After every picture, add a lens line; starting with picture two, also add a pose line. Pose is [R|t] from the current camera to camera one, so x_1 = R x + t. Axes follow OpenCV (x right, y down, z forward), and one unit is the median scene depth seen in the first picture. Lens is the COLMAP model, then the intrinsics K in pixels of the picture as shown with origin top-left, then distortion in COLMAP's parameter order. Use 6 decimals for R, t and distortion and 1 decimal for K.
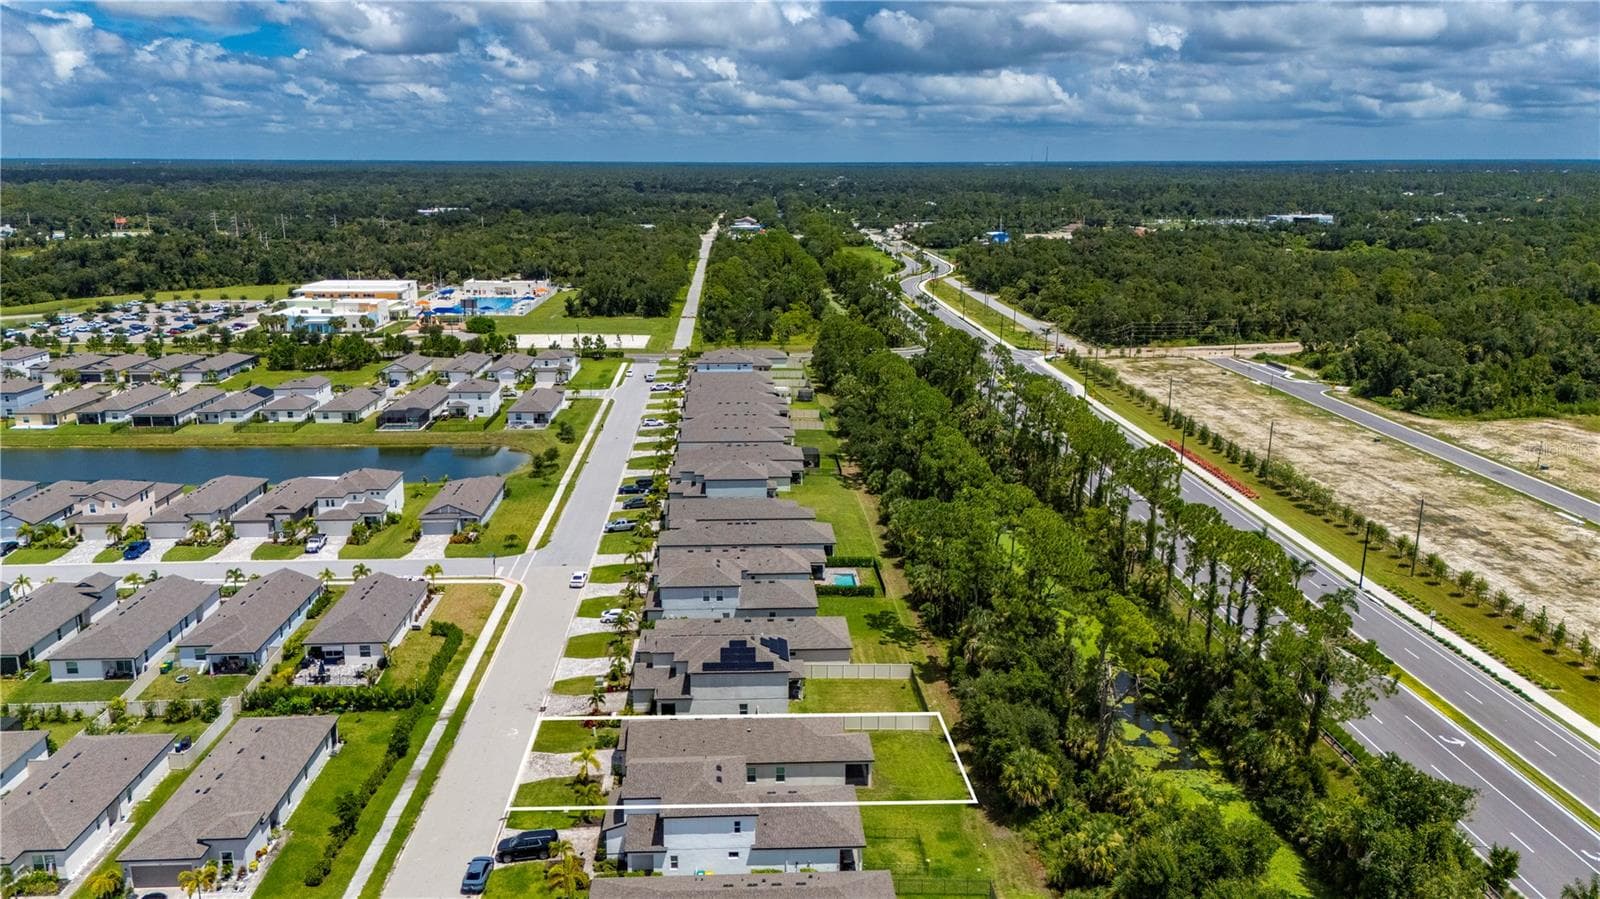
lens RADIAL K [[1176.7, 0, 780.5], [0, 1176.7, 445.2], [0, 0, 1]] dist [0.065485, -0.064508]
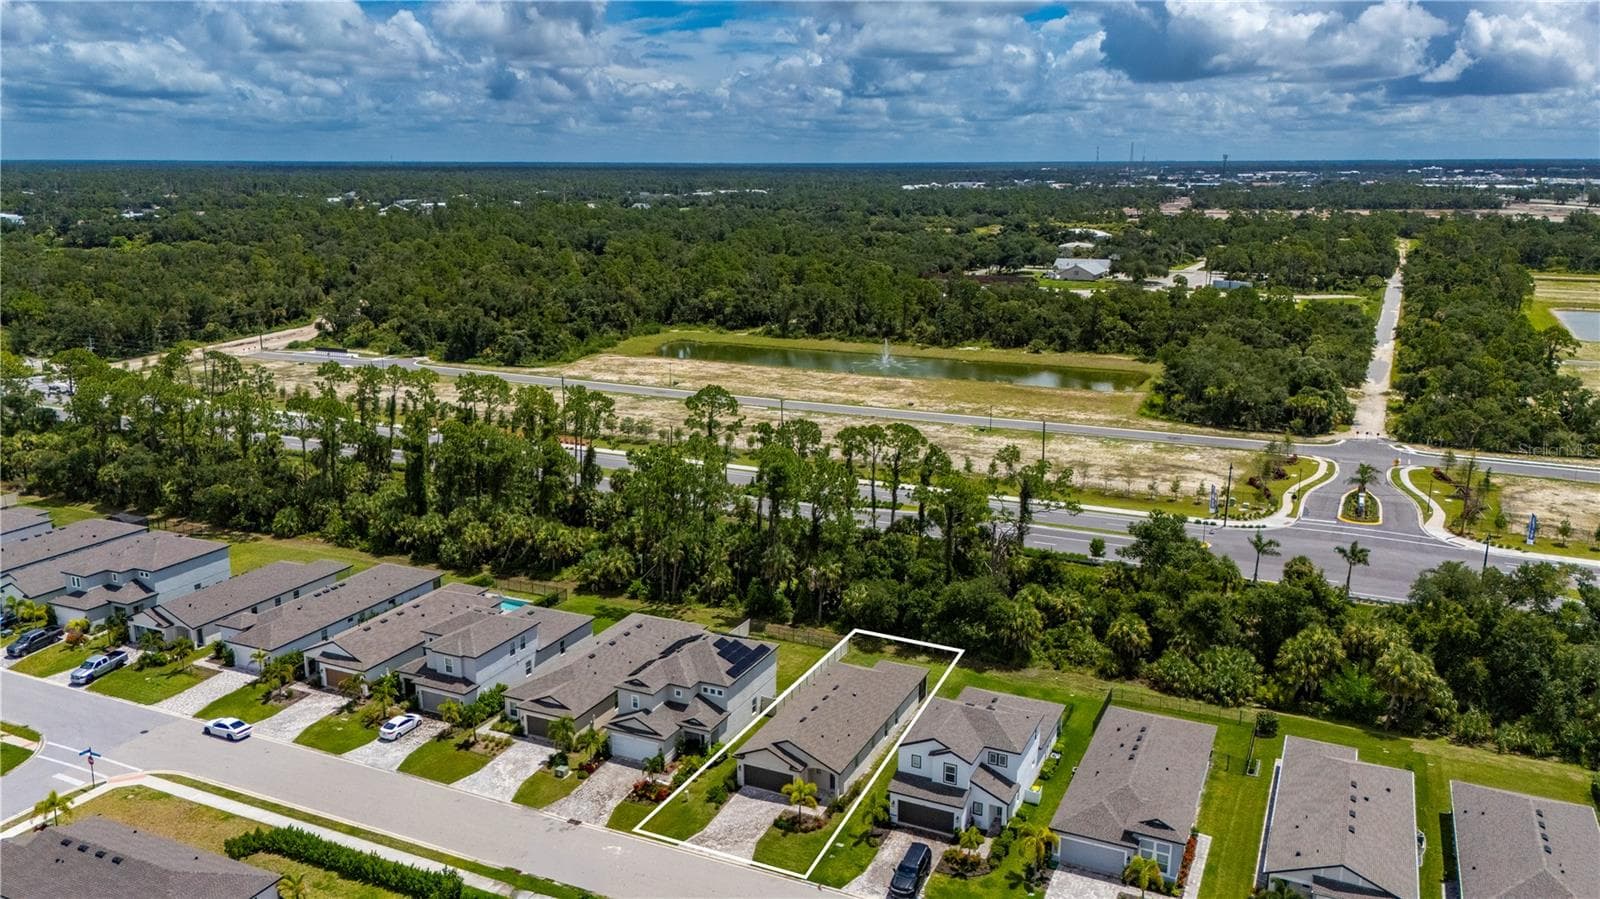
lens RADIAL K [[1177.0, 0, 815.0], [0, 1177.0, 454.2], [0, 0, 1]] dist [0.104468, -0.146308]
pose [[0.450477, -0.211662, 0.867335, -0.530470], [0.206302, 0.969876, 0.129537, -0.055283], [-0.868626, 0.120579, 0.480573, 0.318795]]
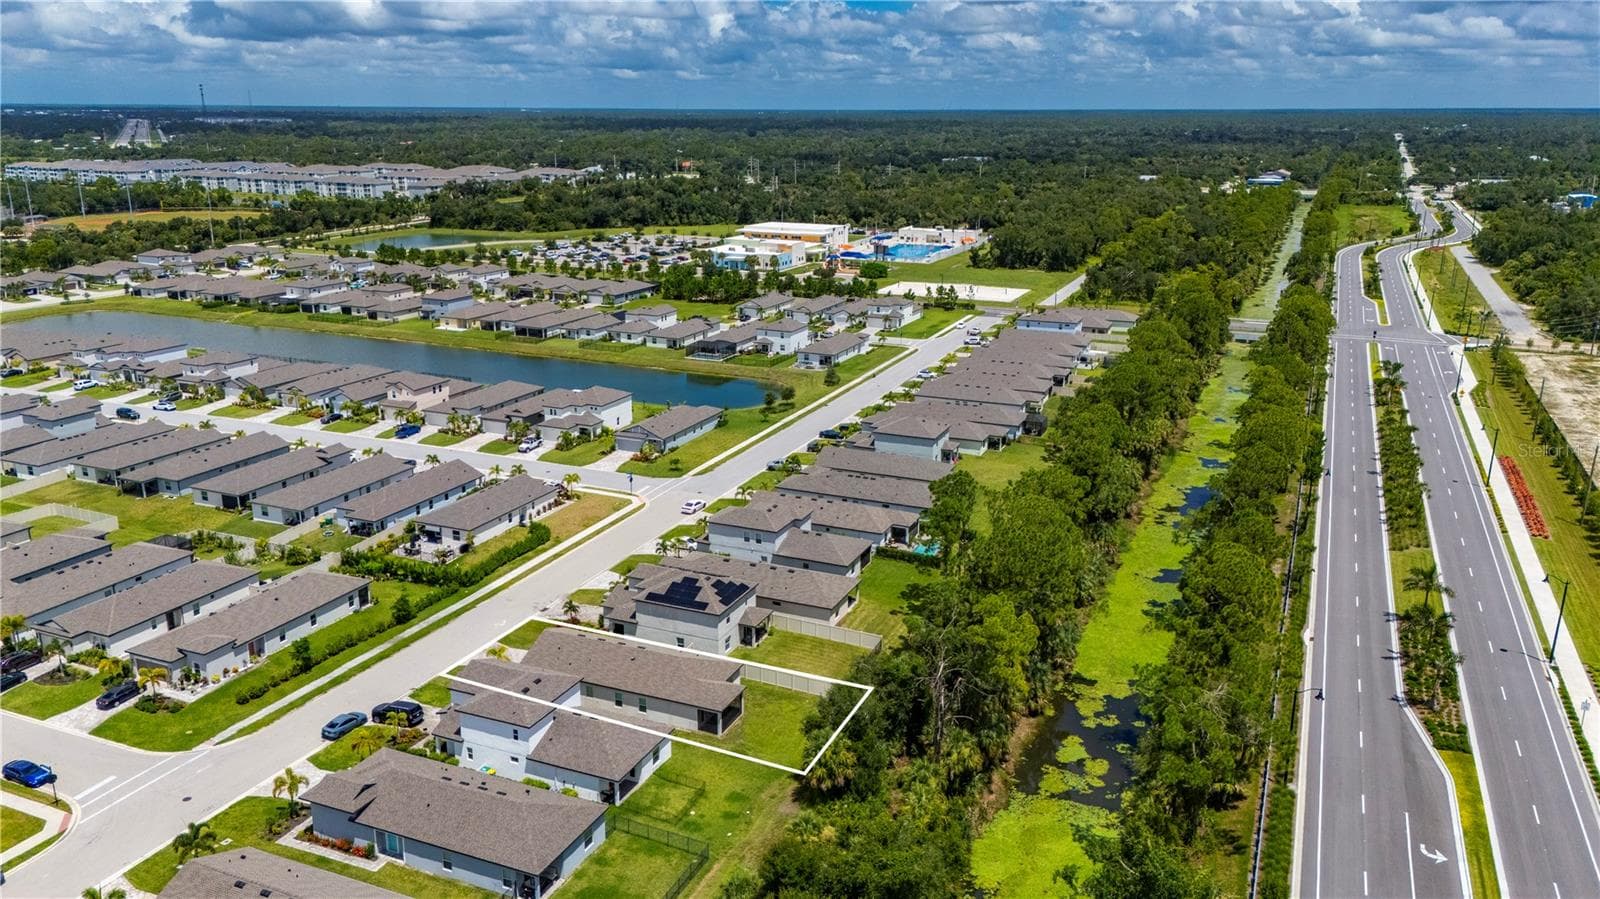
lens RADIAL K [[1166.1, 0, 799.3], [0, 1166.1, 457.9], [0, 0, 1]] dist [0.084880, -0.083962]
pose [[0.899888, 0.127530, -0.417058, 0.316646], [-0.105772, 0.991560, 0.074980, -0.017544], [0.423100, -0.023360, 0.905782, 0.077510]]
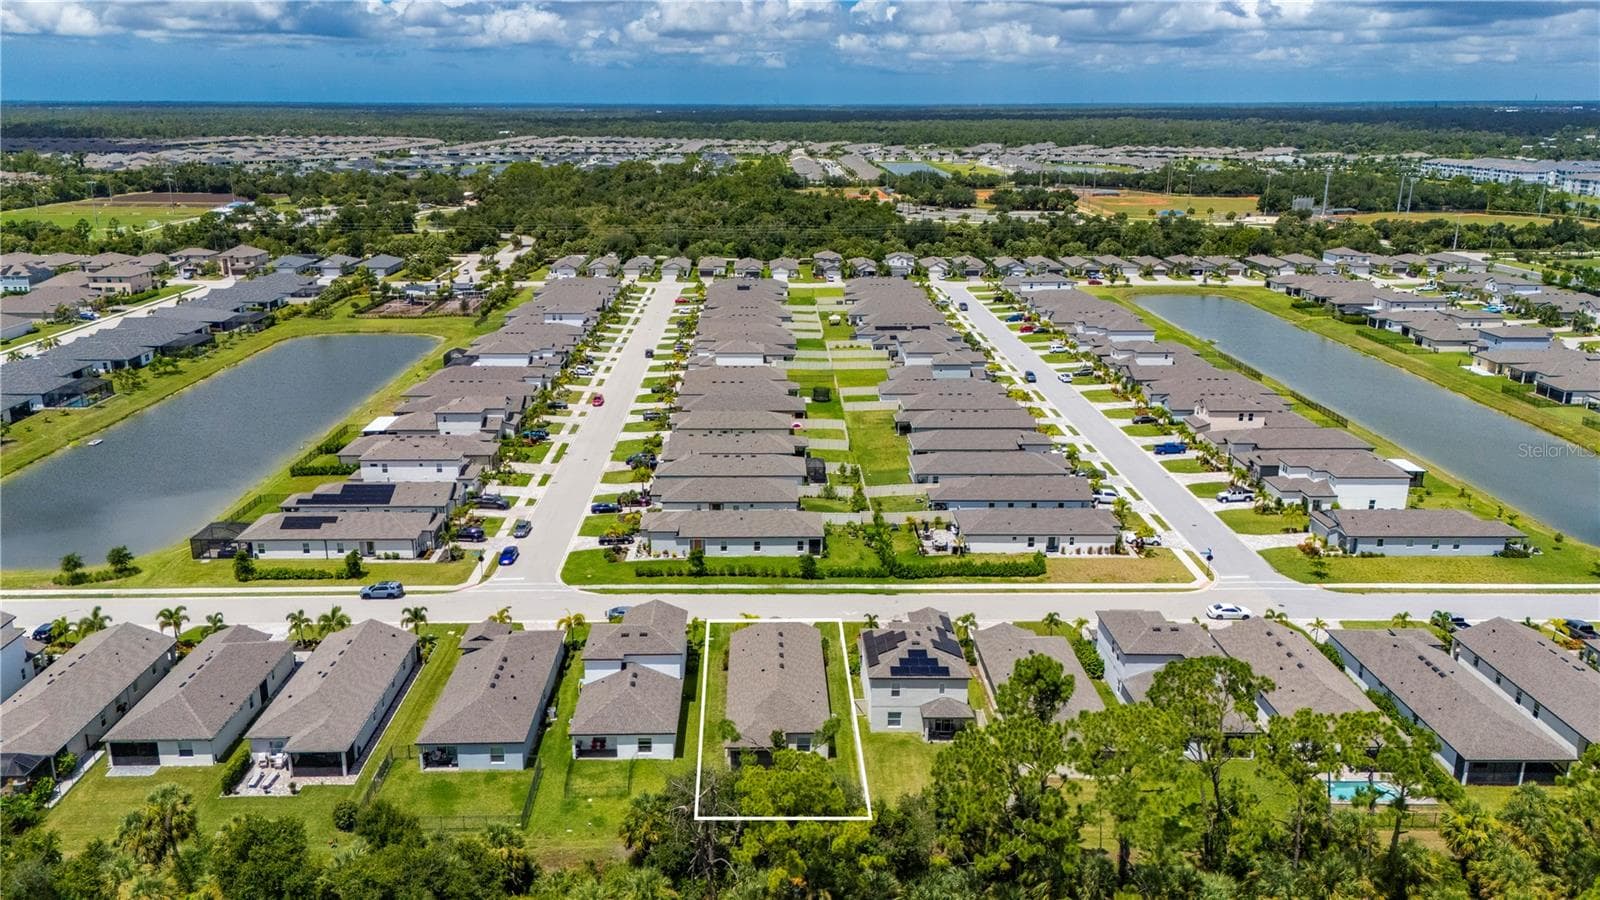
lens RADIAL K [[1176.7, 0, 780.5], [0, 1176.7, 445.7], [0, 0, 1]] dist [0.065485, -0.064508]
pose [[-0.016059, 0.281075, -0.959551, 0.553608], [-0.238270, 0.930953, 0.276685, -0.140090], [0.971066, 0.233075, 0.052022, 0.560892]]
